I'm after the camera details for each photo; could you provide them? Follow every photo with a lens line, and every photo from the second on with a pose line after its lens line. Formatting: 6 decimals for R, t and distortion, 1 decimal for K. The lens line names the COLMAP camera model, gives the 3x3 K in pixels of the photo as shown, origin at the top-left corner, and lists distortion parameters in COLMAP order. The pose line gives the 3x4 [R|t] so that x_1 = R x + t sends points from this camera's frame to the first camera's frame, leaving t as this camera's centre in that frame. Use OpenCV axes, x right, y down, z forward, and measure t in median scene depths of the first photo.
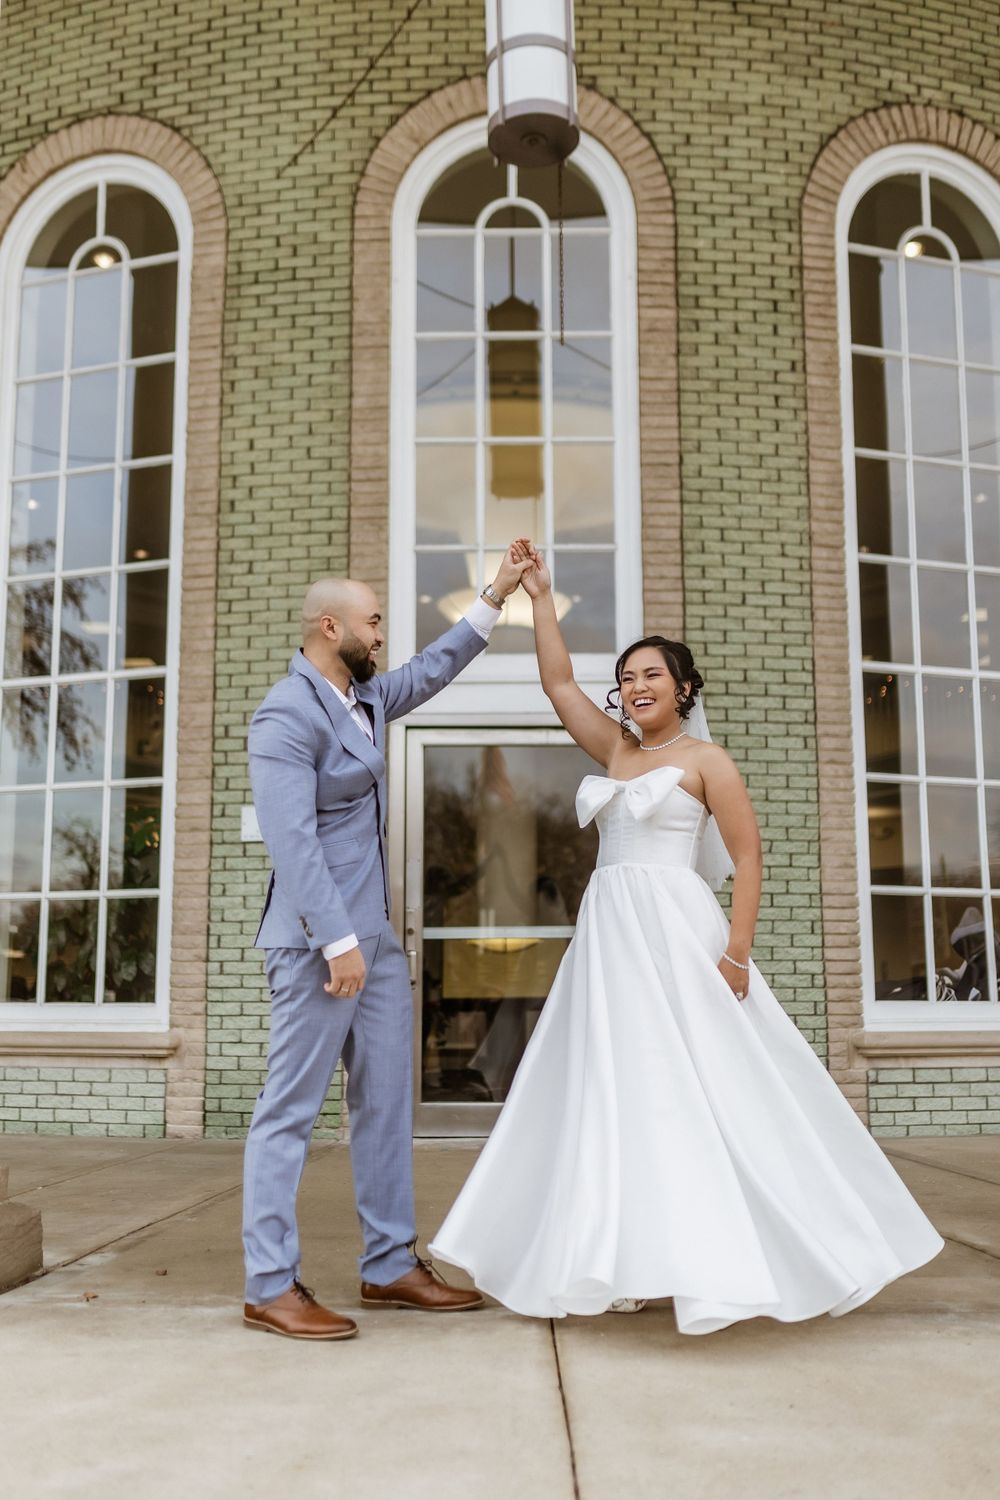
lens RADIAL K [[1488.7, 0, 455.9], [0, 1488.7, 761.8], [0, 0, 1]] dist [0.017401, -0.019677]
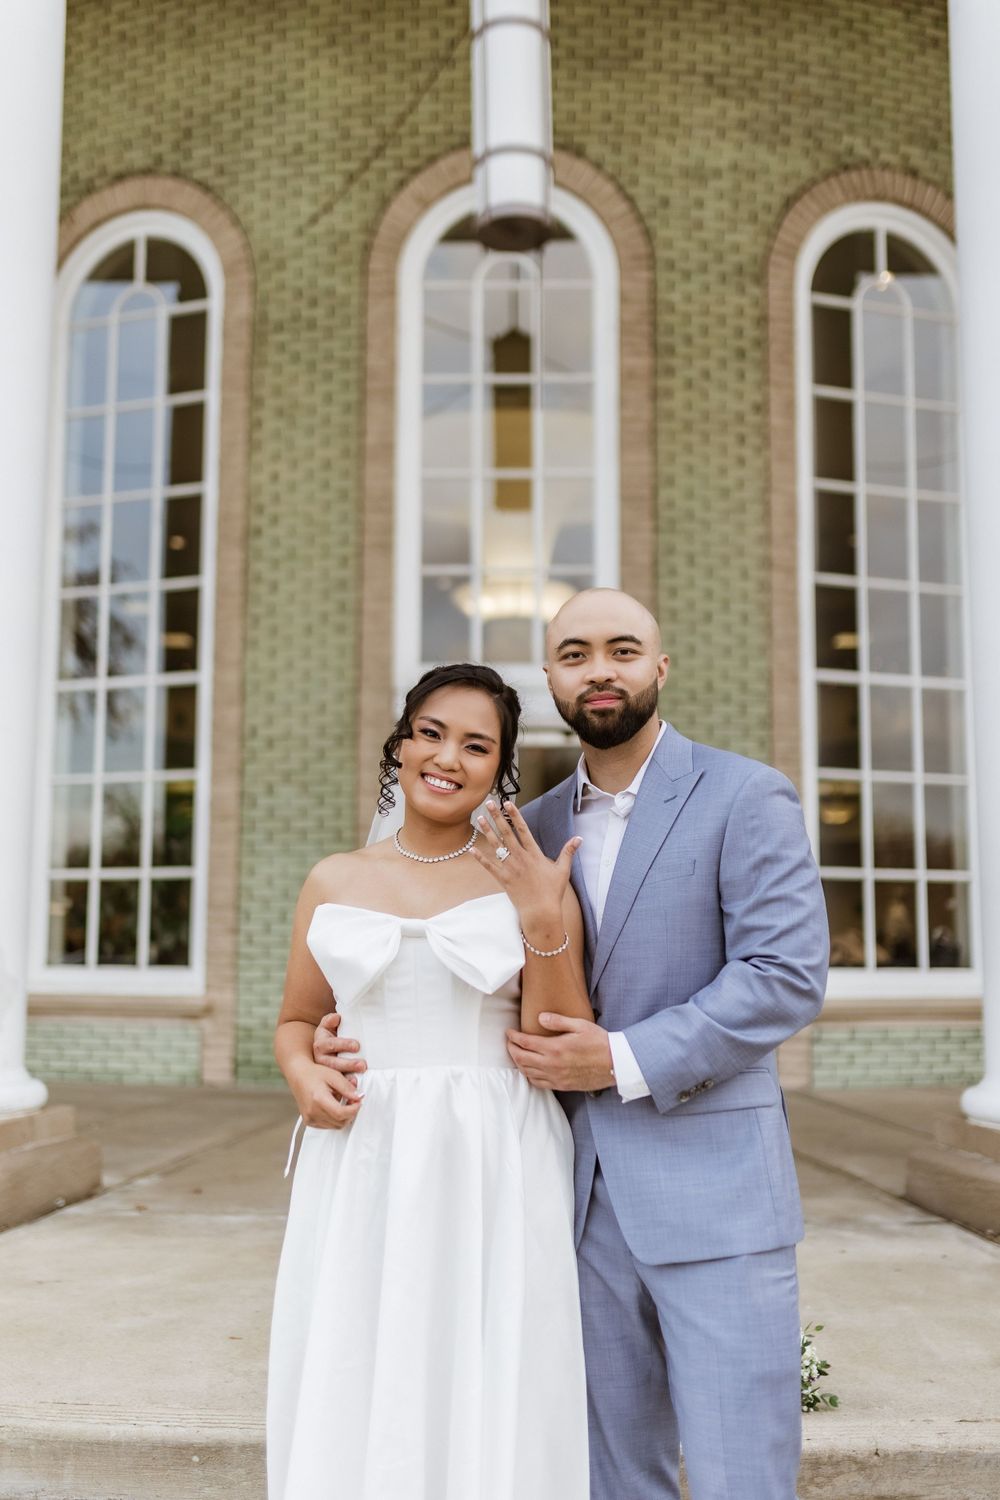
lens RADIAL K [[1439.3, 0, 473.7], [0, 1439.3, 783.8], [0, 0, 1]] dist [0.021205, -0.023238]
pose [[0.999972, 0.004233, -0.006146, 0.020588], [-0.003984, 0.999192, 0.040005, -0.024674], [0.006310, -0.039980, 0.999181, -0.097293]]
